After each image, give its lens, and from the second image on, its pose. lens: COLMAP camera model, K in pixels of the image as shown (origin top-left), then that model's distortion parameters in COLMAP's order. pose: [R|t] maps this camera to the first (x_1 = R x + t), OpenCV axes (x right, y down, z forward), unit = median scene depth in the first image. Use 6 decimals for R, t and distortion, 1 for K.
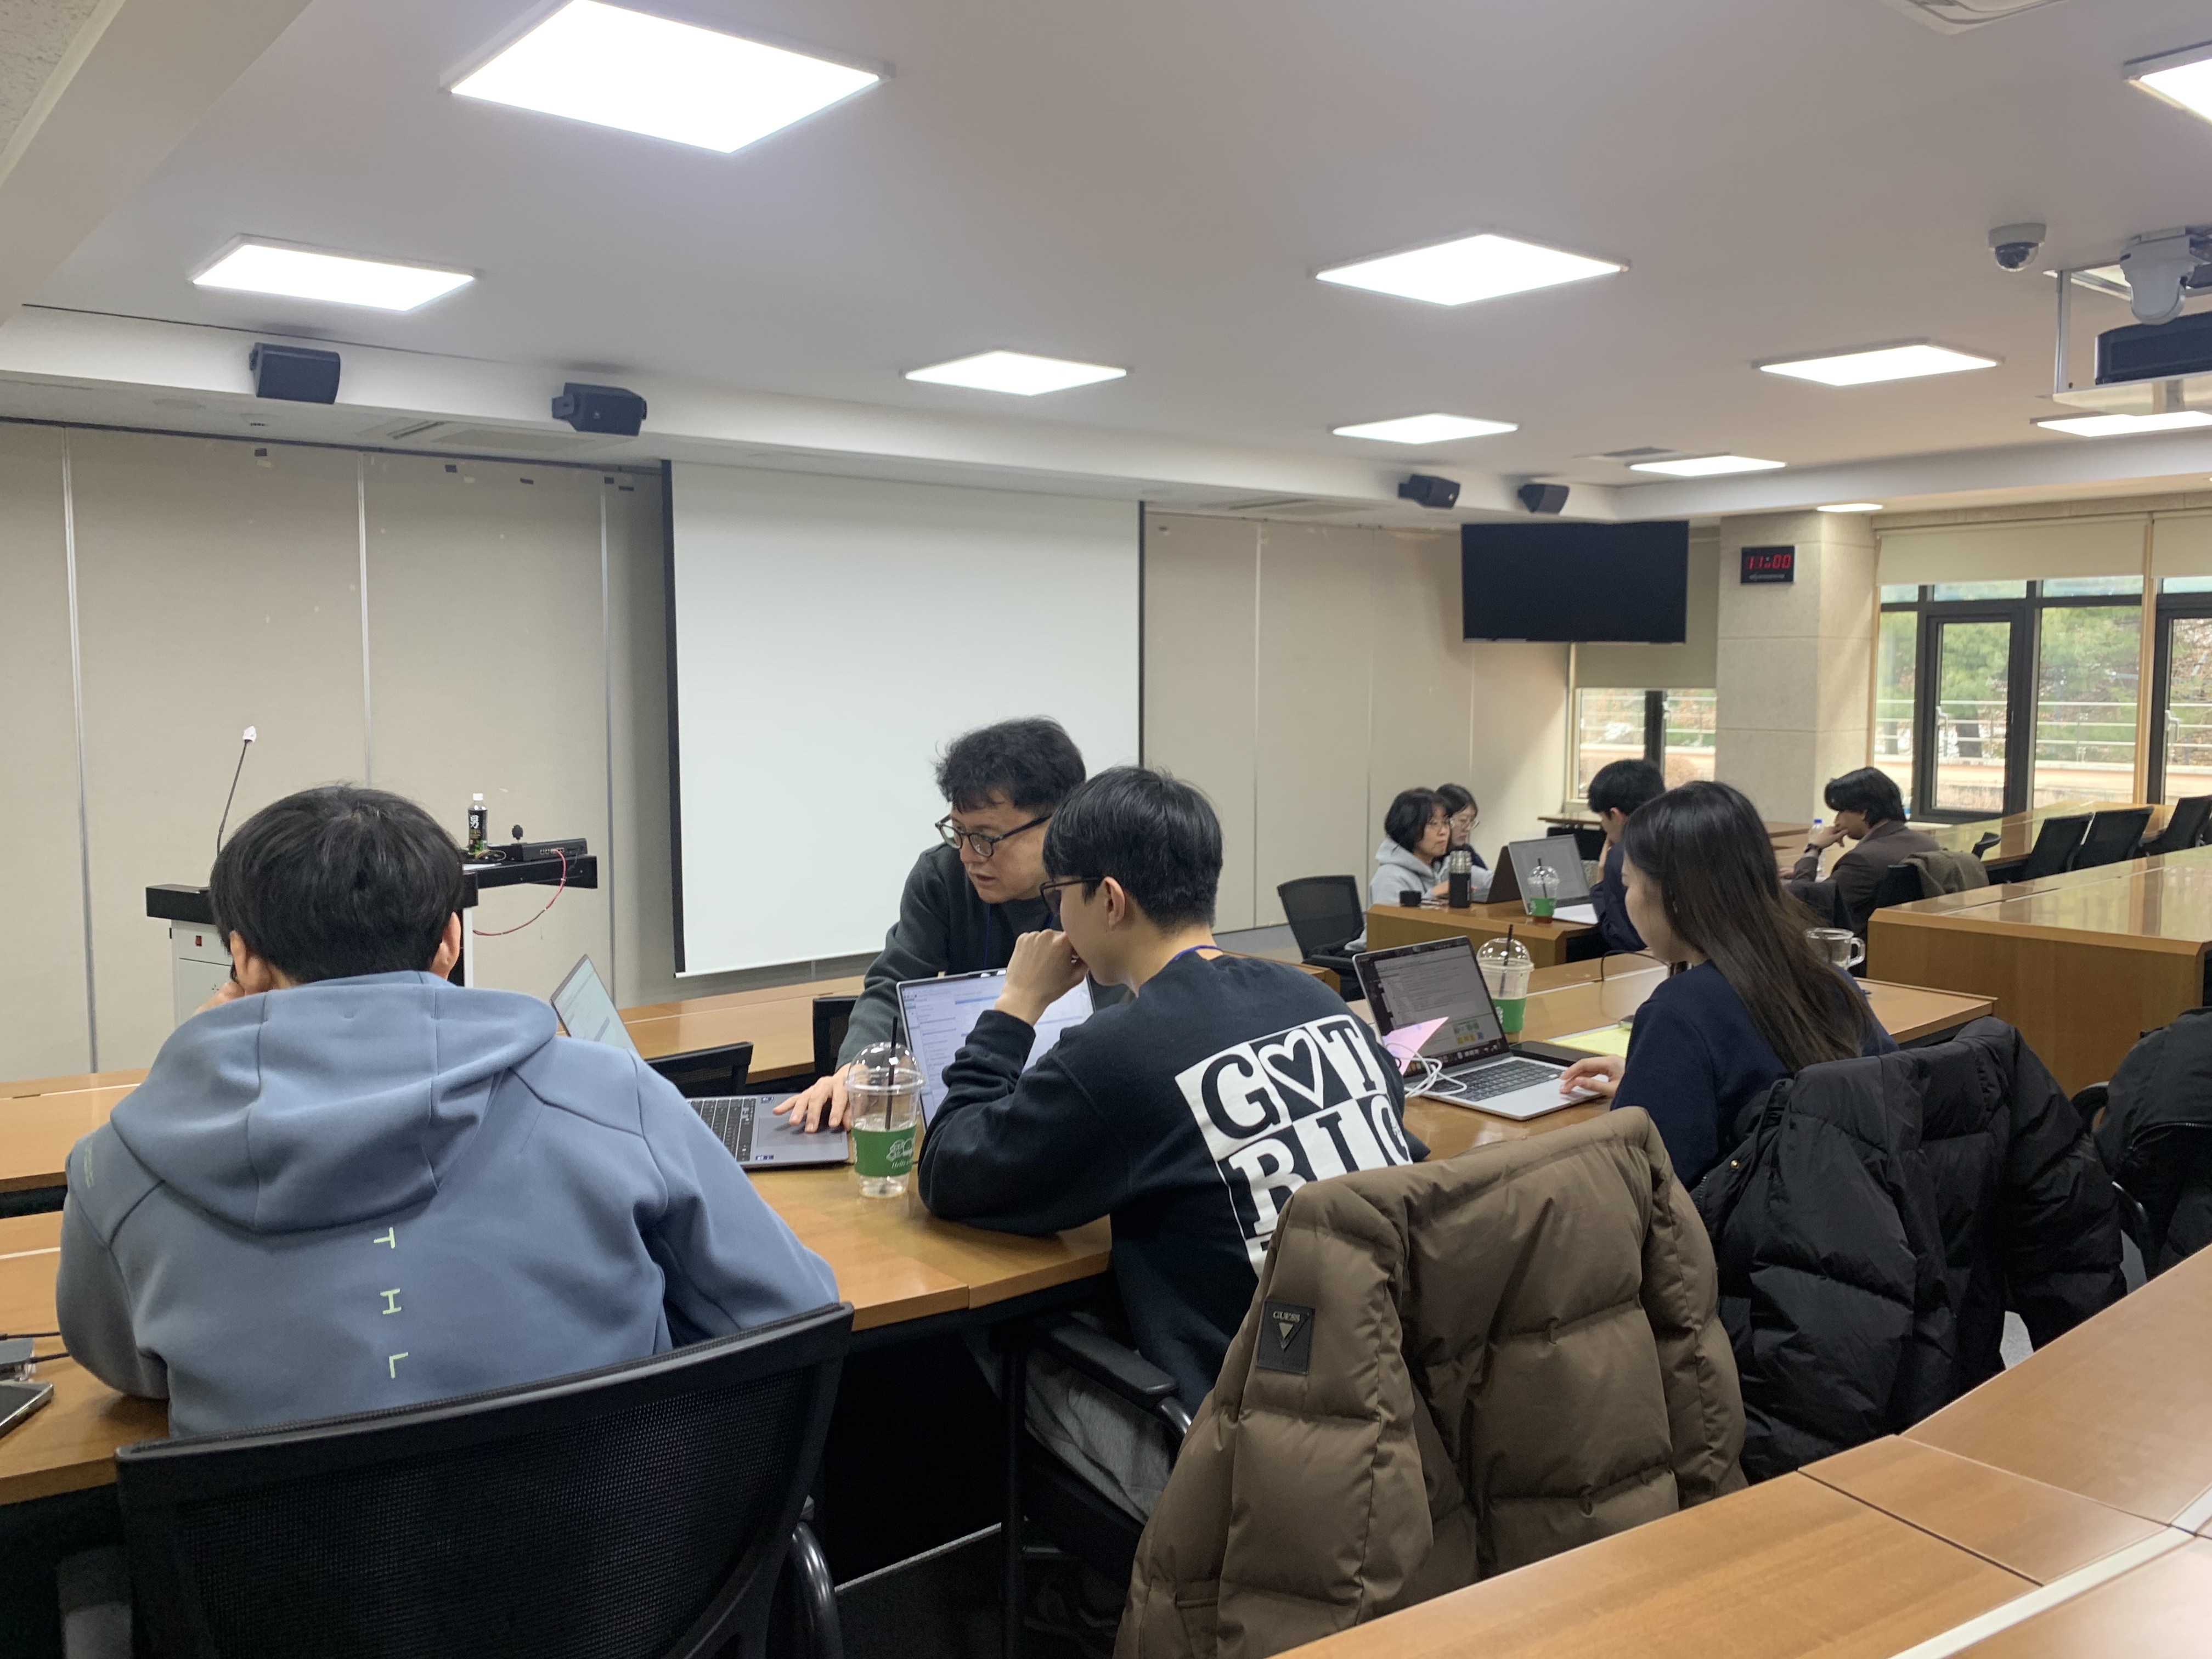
lens RADIAL K [[1700.7, 0, 1122.4], [0, 1700.7, 823.4], [0, 0, 1]] dist [0.059700, -0.081175]
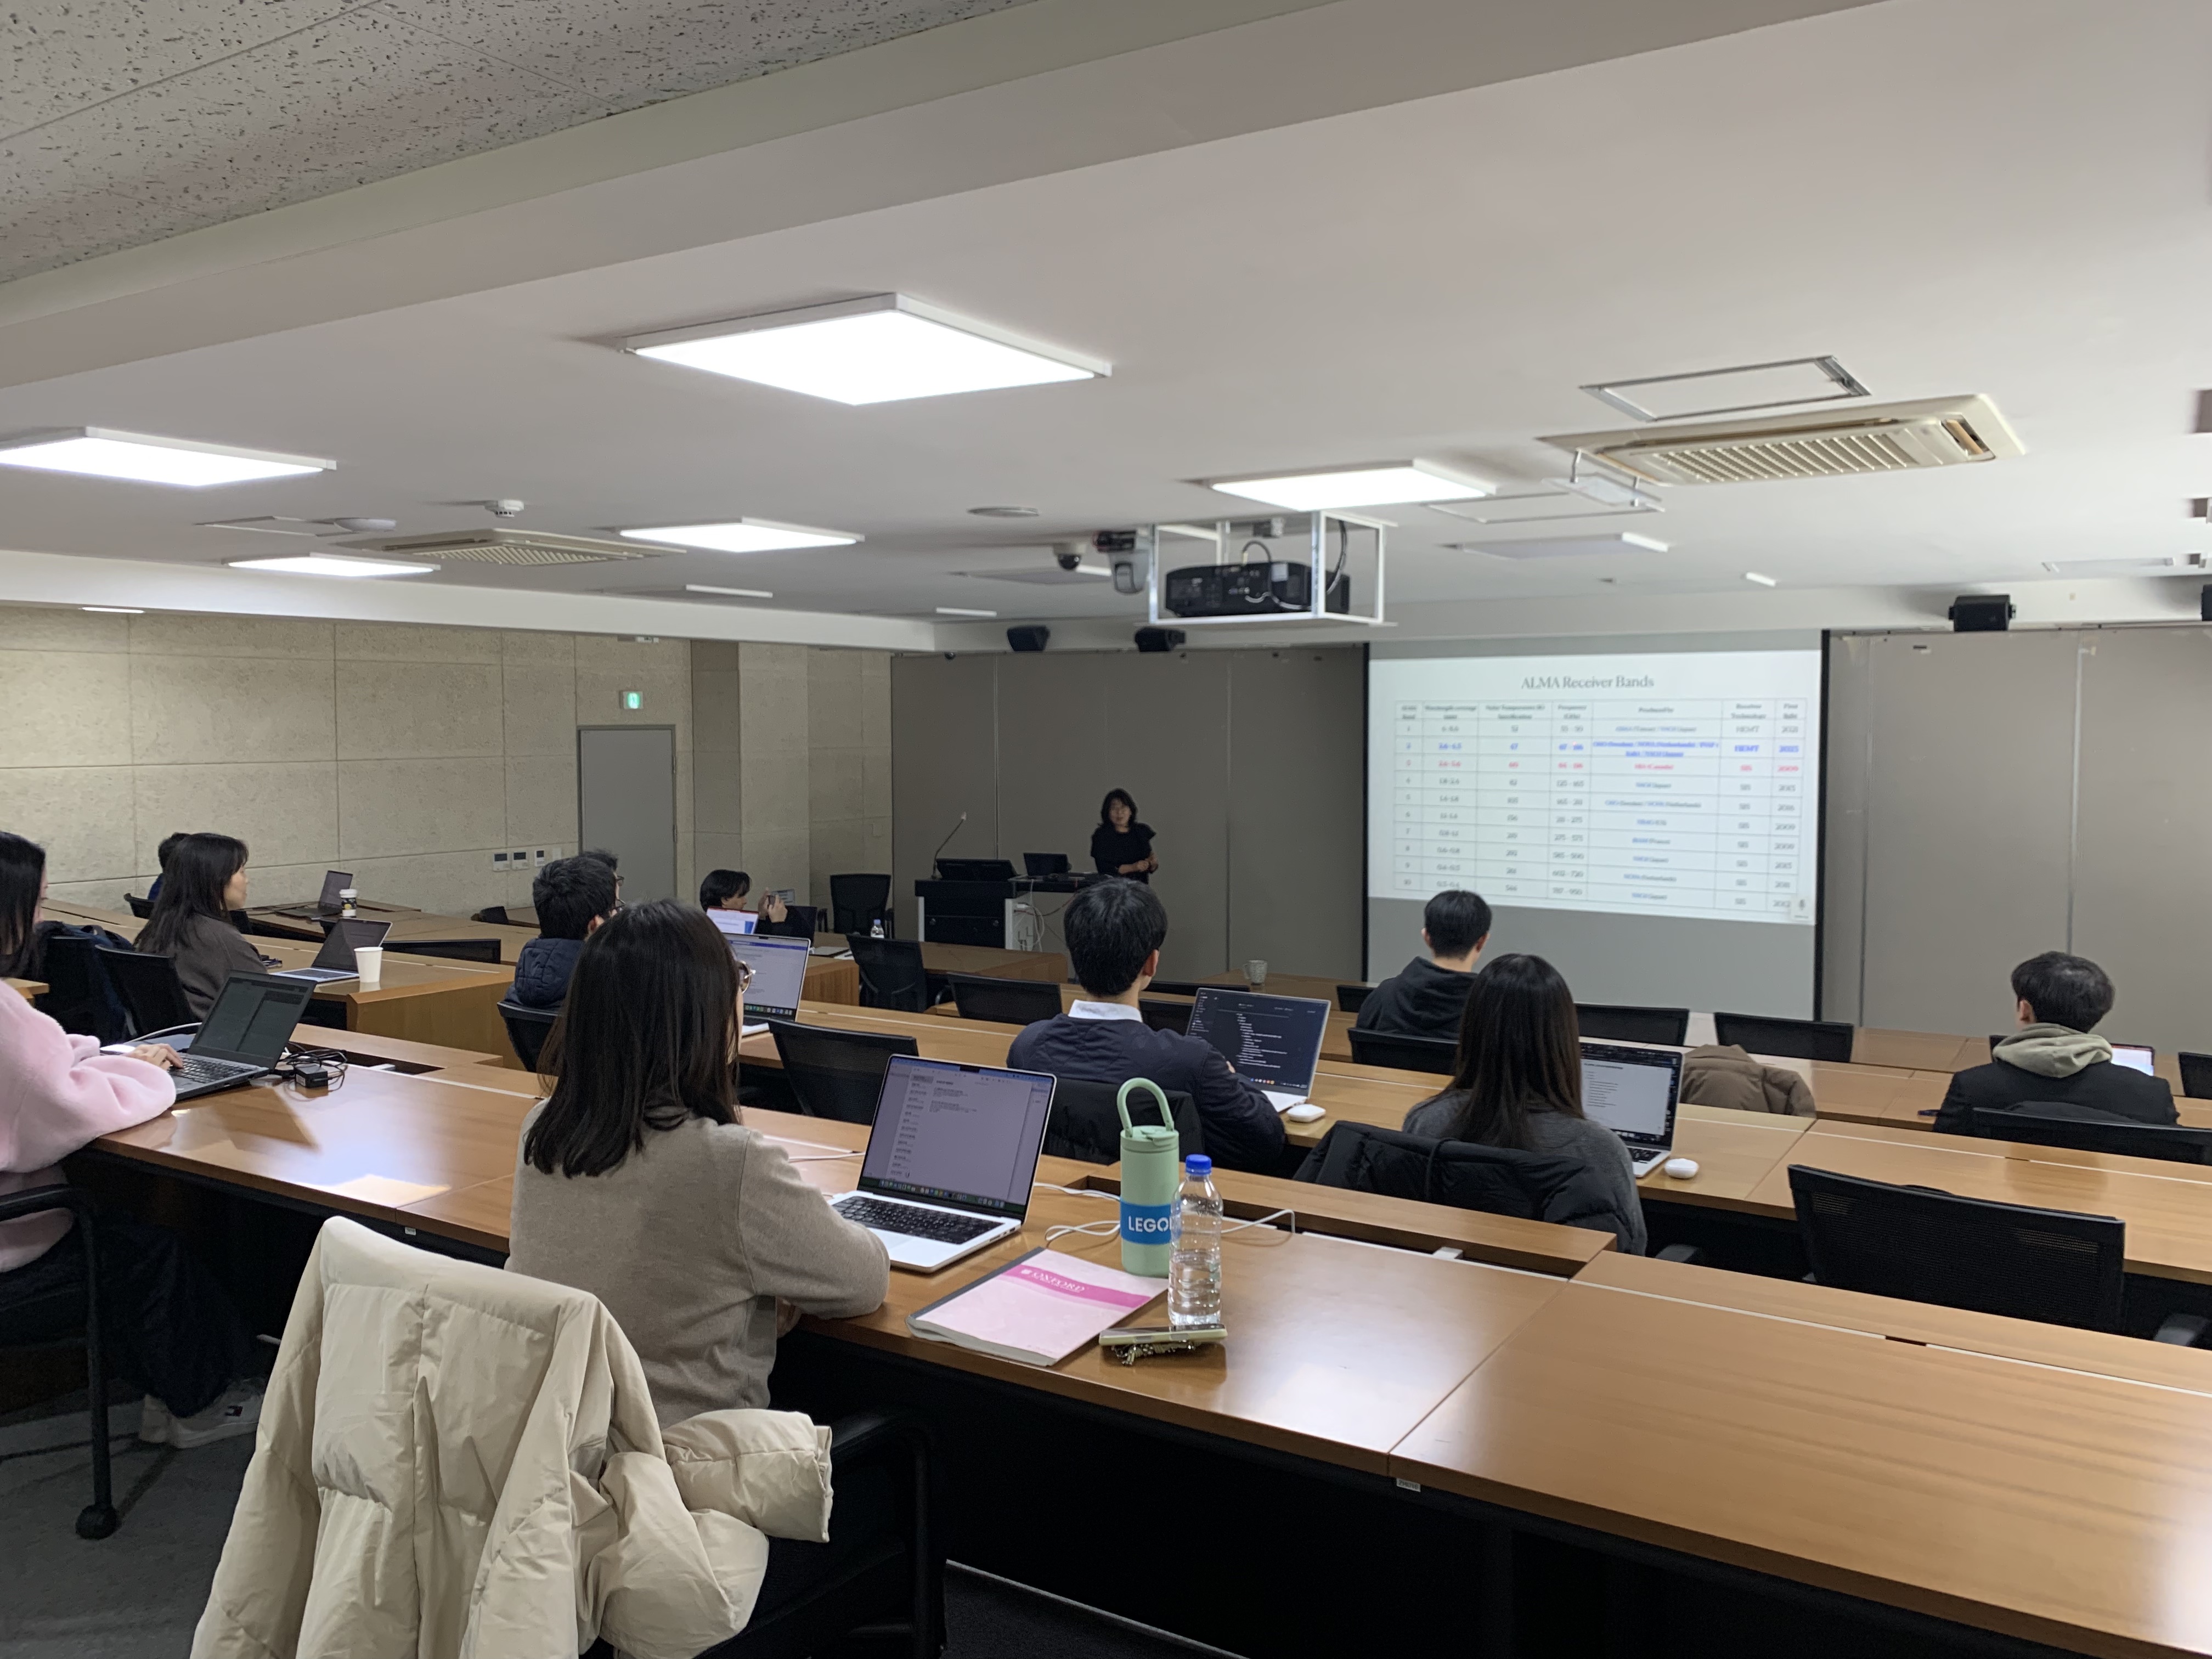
lens RADIAL K [[1700.7, 0, 1101.7], [0, 1700.7, 826.9], [0, 0, 1]] dist [0.059700, -0.081175]
pose [[0.309886, 0.067636, -0.948365, 0.777006], [-0.086641, 0.995325, 0.042674, -0.066608], [0.946818, 0.068943, 0.314298, 0.229516]]
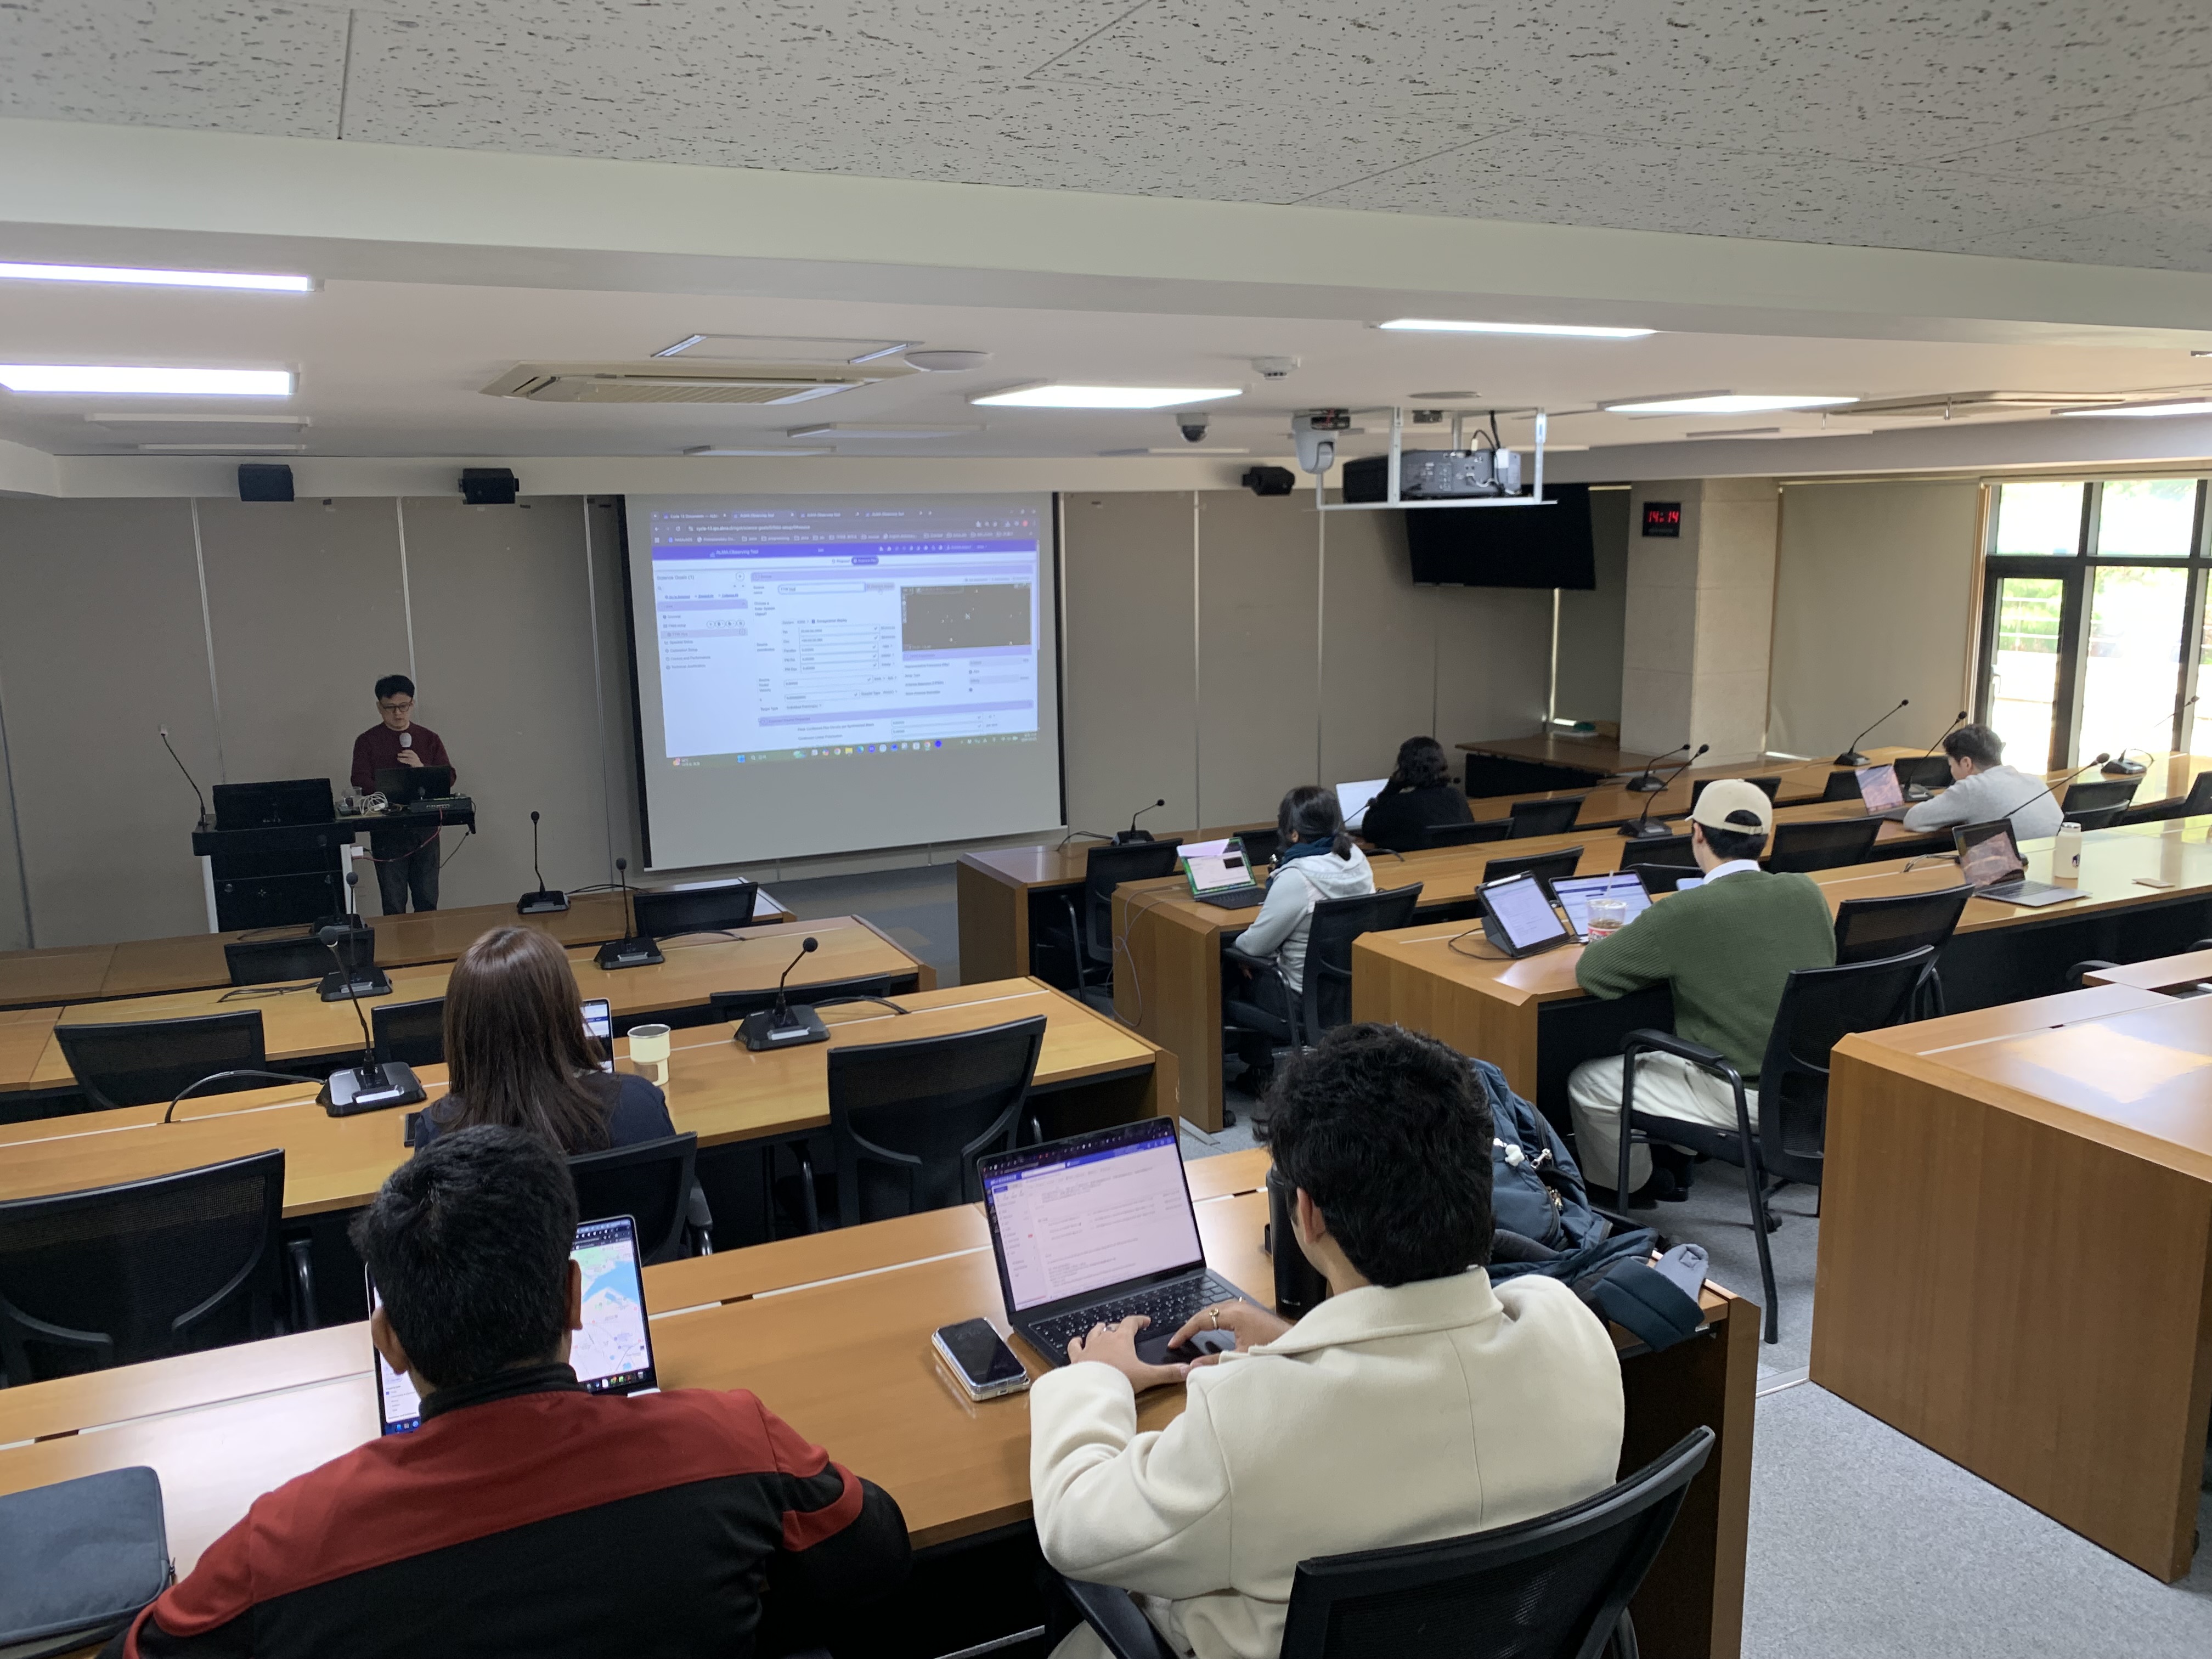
lens RADIAL K [[1700.7, 0, 1131.0], [0, 1700.7, 827.8], [0, 0, 1]] dist [0.059700, -0.081175]
pose [[0.969257, 0.032719, -0.243864, 0.324891], [-0.009559, 0.995378, 0.095558, -0.056869], [0.245863, -0.090289, 0.965090, -0.155414]]
